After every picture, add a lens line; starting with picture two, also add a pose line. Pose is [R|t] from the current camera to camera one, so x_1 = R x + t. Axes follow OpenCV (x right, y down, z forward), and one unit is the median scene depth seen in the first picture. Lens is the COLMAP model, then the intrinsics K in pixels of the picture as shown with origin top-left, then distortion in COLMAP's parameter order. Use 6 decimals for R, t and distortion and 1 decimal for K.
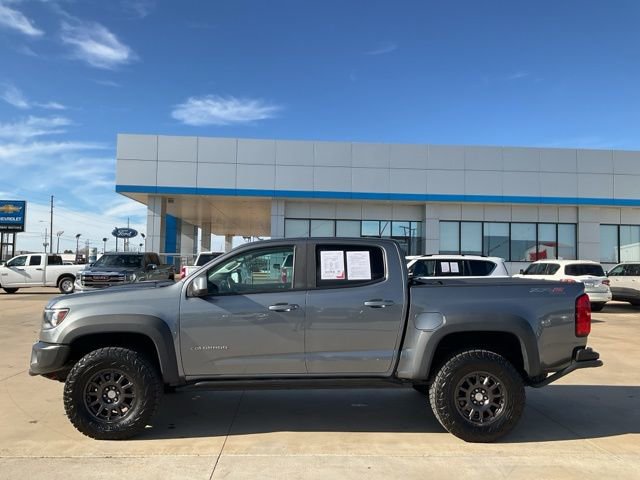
lens RADIAL K [[525.4, 0, 316.6], [0, 525.4, 240.9], [0, 0, 1]] dist [0.031401, -0.033773]
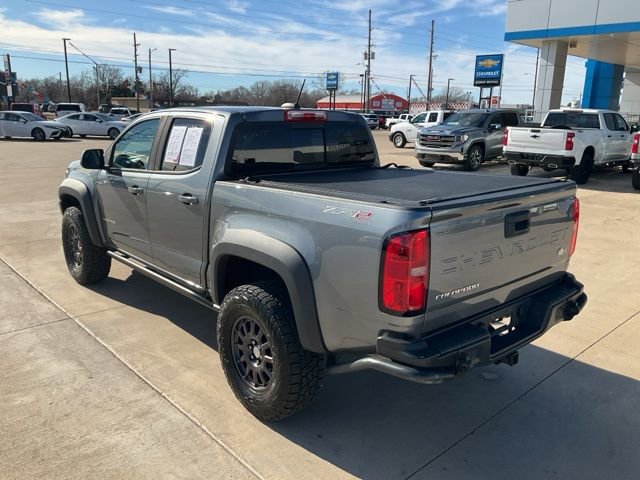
lens RADIAL K [[525.4, 0, 316.2], [0, 525.4, 237.5], [0, 0, 1]] dist [0.031401, -0.033773]
pose [[0.635401, 0.179481, -0.751034, 0.348518], [0.026075, 0.967070, 0.253170, -0.008495], [0.771742, -0.180448, 0.609798, 0.277620]]
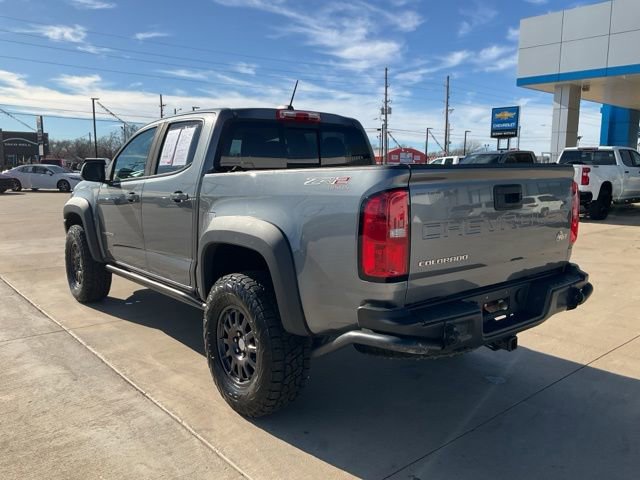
lens RADIAL K [[525.4, 0, 315.7], [0, 525.4, 239.0], [0, 0, 1]] dist [0.031401, -0.033773]
pose [[0.605007, 0.097240, -0.790260, 0.357678], [0.042815, 0.987105, 0.154240, 0.028437], [0.795068, -0.127151, 0.593042, 0.291266]]
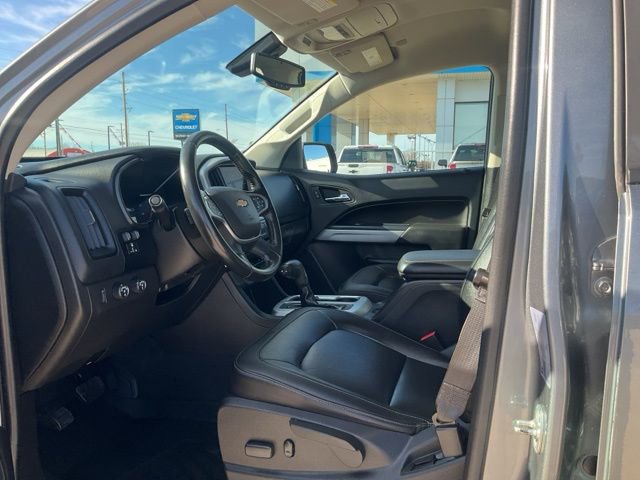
lens RADIAL K [[525.4, 0, 320.5], [0, 525.4, 242.9], [0, 0, 1]] dist [0.031401, -0.033773]
pose [[0.953399, 0.026338, -0.300560, -0.021785], [0.029187, 0.983459, 0.178763, 0.035886], [0.300296, -0.179205, 0.936860, 0.368072]]
